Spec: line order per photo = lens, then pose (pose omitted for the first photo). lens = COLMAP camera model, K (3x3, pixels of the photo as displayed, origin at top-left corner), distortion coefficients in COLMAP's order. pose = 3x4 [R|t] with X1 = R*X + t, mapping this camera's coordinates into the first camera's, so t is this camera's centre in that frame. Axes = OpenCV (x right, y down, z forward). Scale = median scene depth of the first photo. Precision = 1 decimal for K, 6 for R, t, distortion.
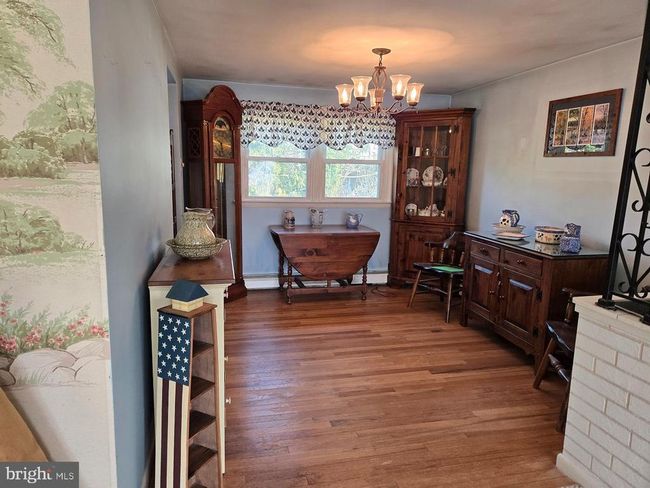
lens RADIAL K [[438.4, 0, 325.0], [0, 438.4, 244.0], [0, 0, 1]] dist [0.003133, -0.000108]
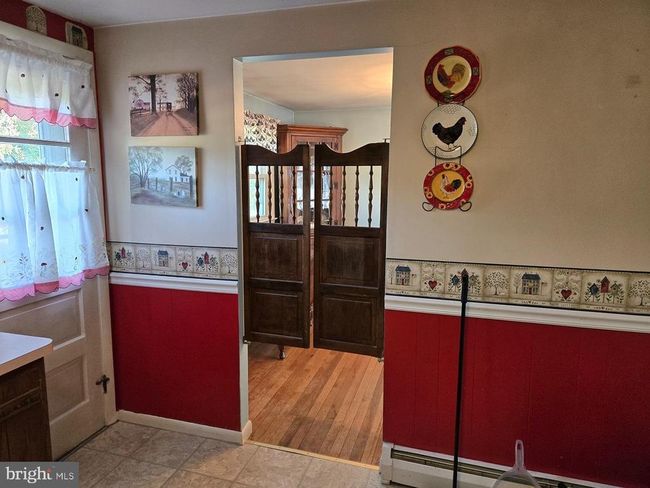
lens RADIAL K [[438.4, 0, 325.0], [0, 438.4, 244.0], [0, 0, 1]] dist [0.003133, -0.000108]
pose [[0.517193, -0.157371, 0.841276, -0.727122], [0.161570, 0.983229, 0.084597, -0.134160], [-0.840480, 0.092172, 0.533945, 0.520294]]
